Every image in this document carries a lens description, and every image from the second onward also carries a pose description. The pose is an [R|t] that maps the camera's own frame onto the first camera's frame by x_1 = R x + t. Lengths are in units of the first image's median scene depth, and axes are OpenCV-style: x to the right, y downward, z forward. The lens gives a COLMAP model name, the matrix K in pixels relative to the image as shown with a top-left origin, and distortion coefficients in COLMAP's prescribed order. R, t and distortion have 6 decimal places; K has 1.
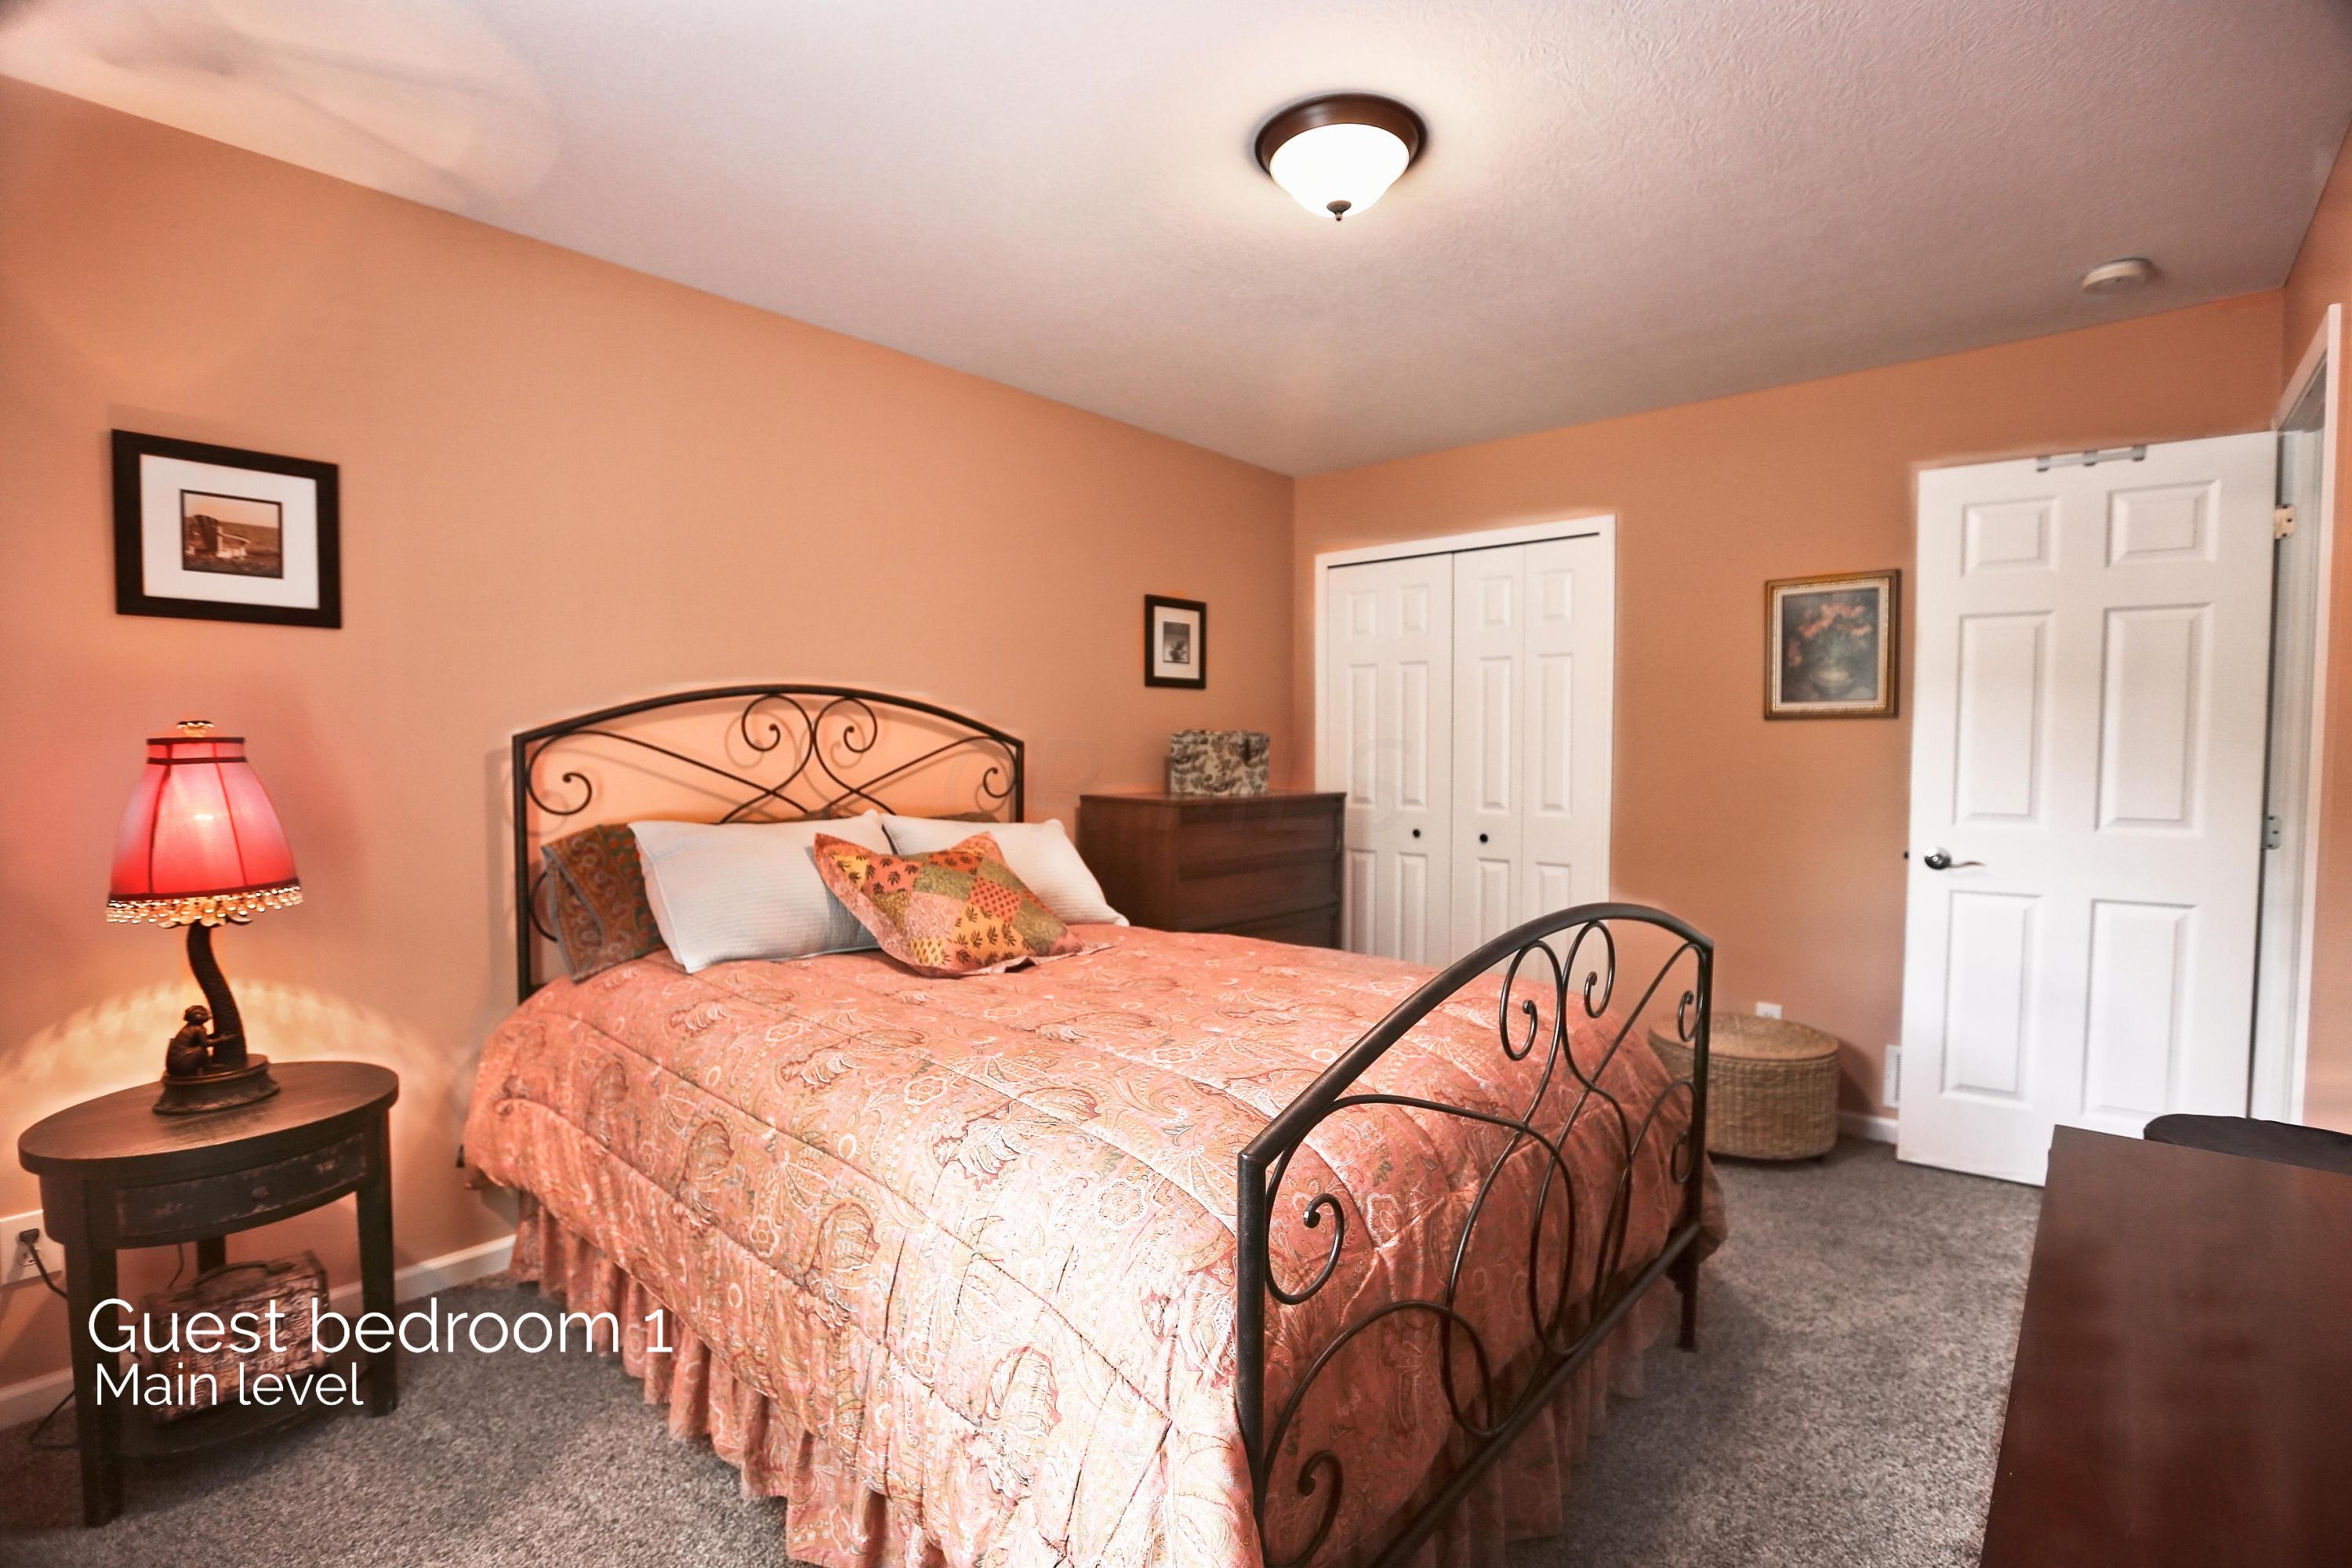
lens RADIAL K [[1084.2, 0, 1176.0], [0, 1084.2, 784.0], [0, 0, 1]] dist [-0.070035, 0.036960]
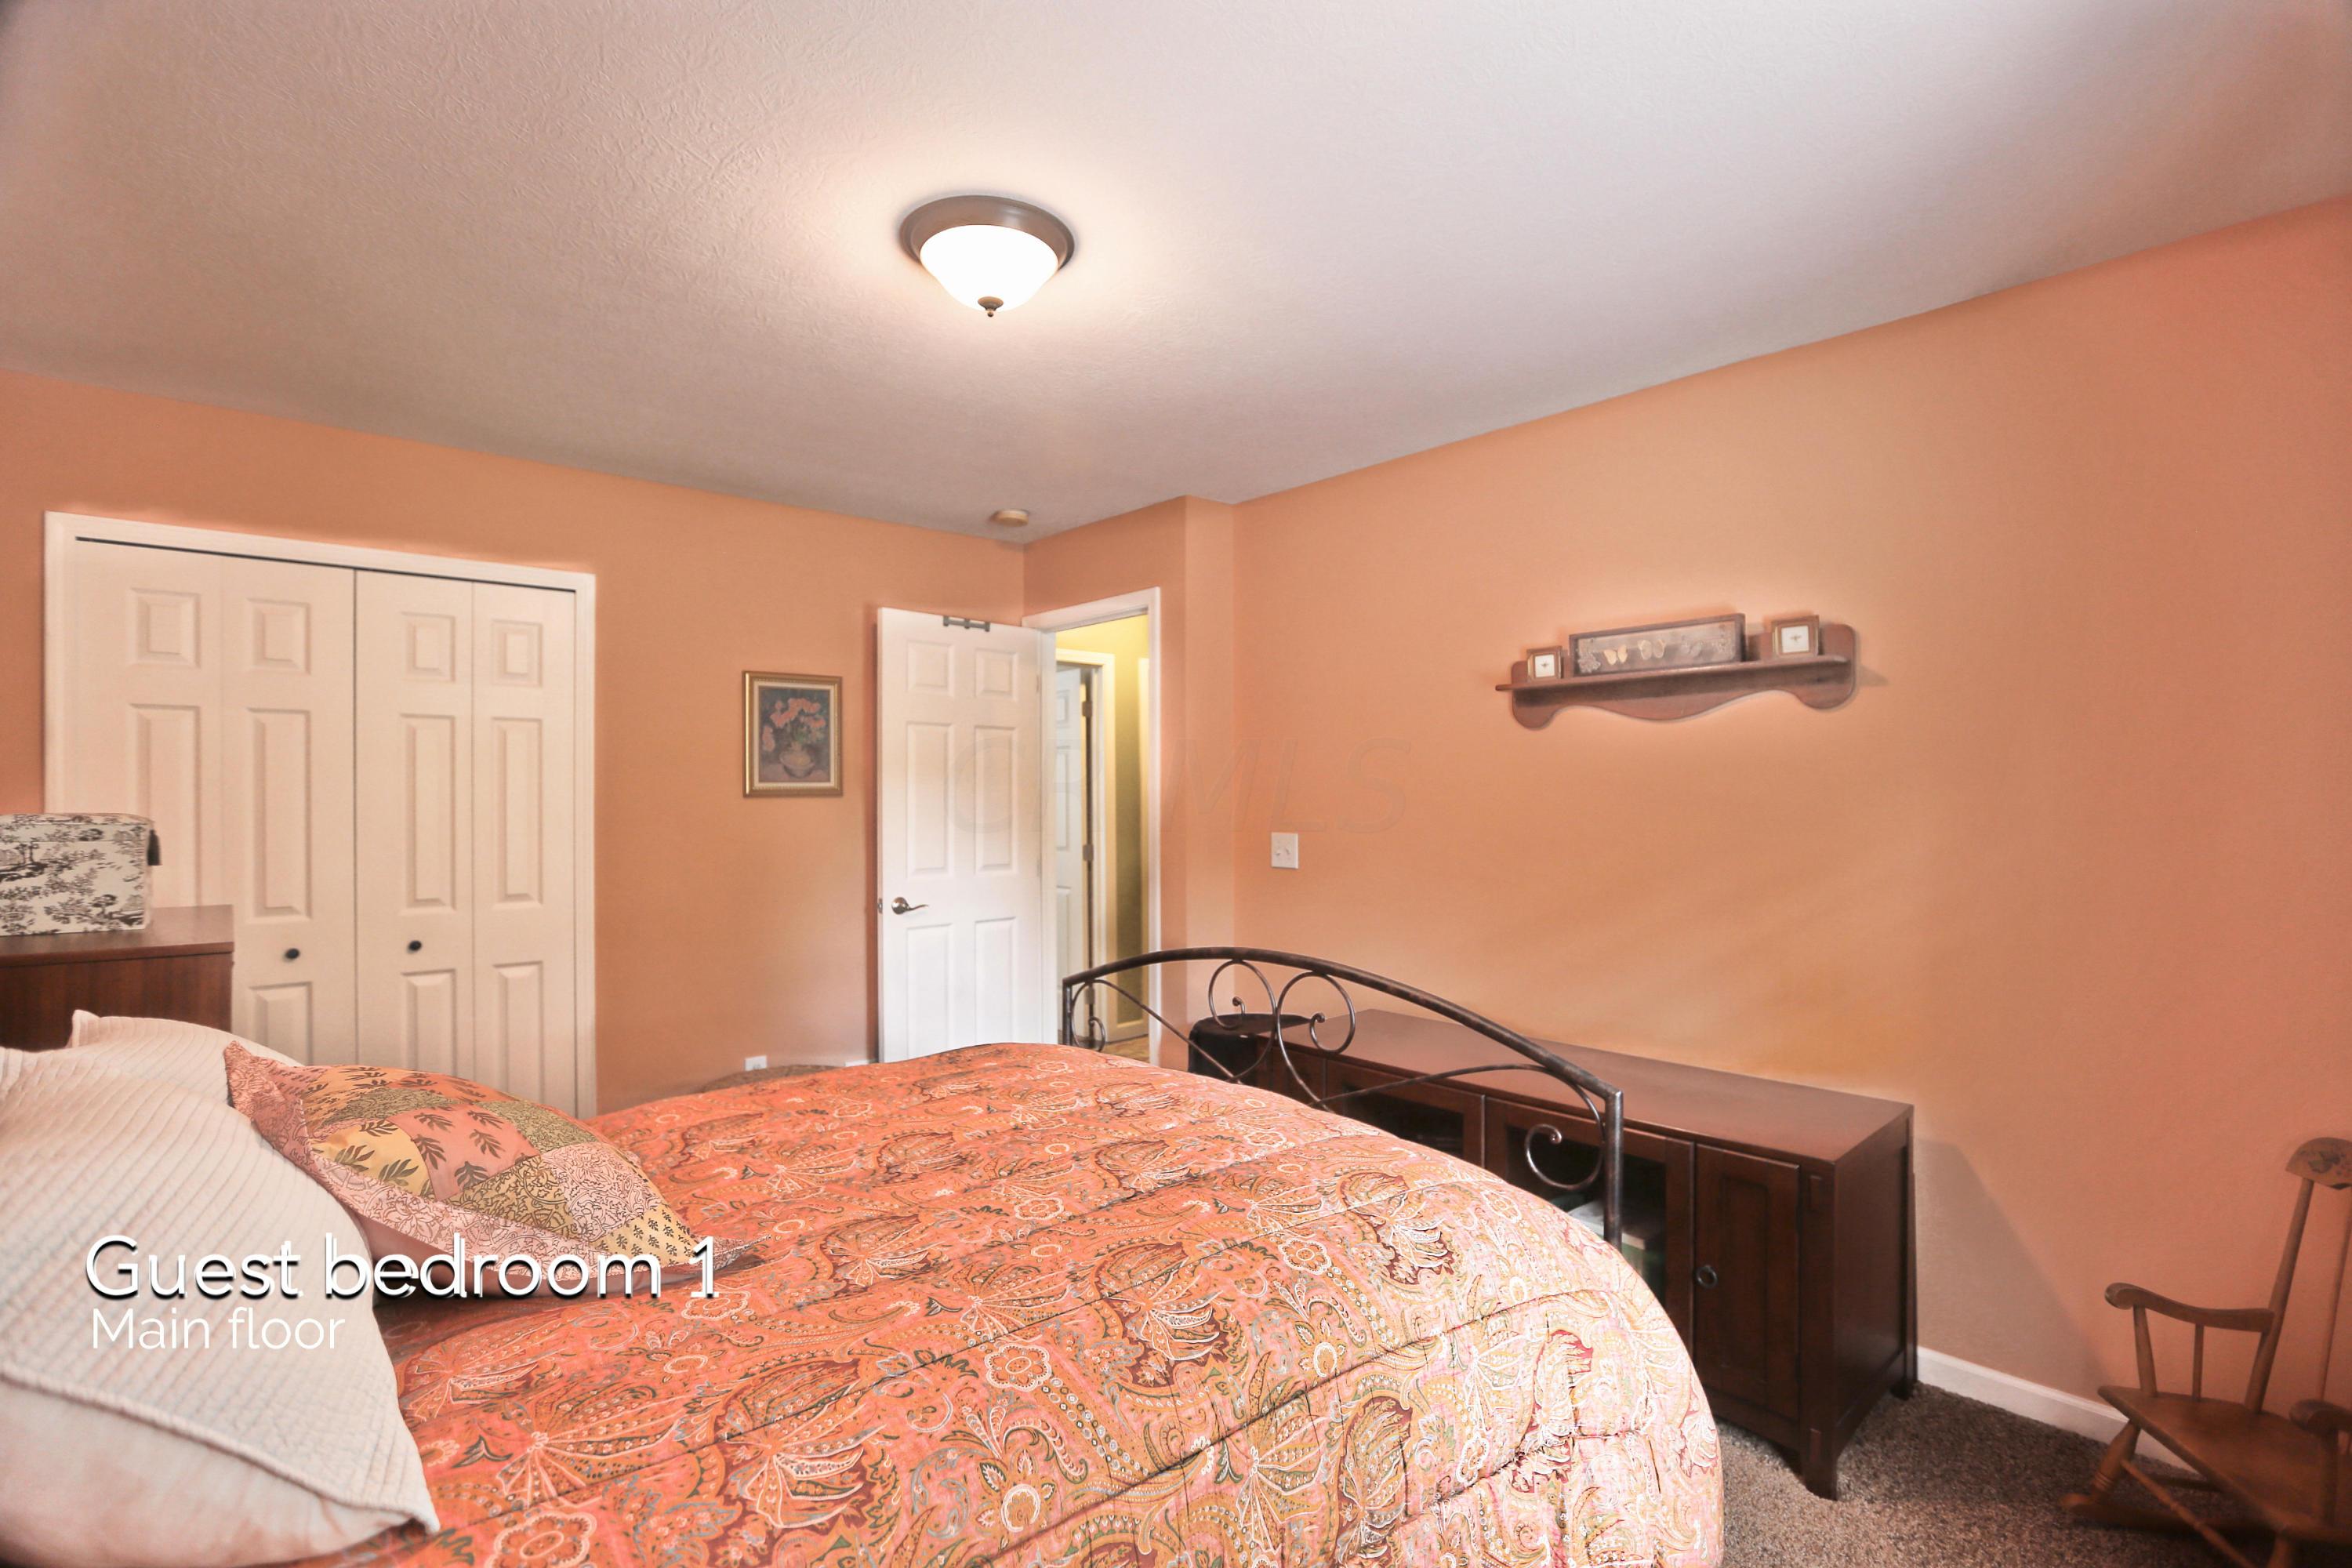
lens RADIAL K [[1084.2, 0, 1176.0], [0, 1084.2, 784.0], [0, 0, 1]] dist [-0.070035, 0.036960]
pose [[0.113887, 0.010377, 0.993440, -0.525504], [0.039471, 0.999109, -0.014961, -0.042480], [-0.992709, 0.040916, 0.113376, 0.466721]]
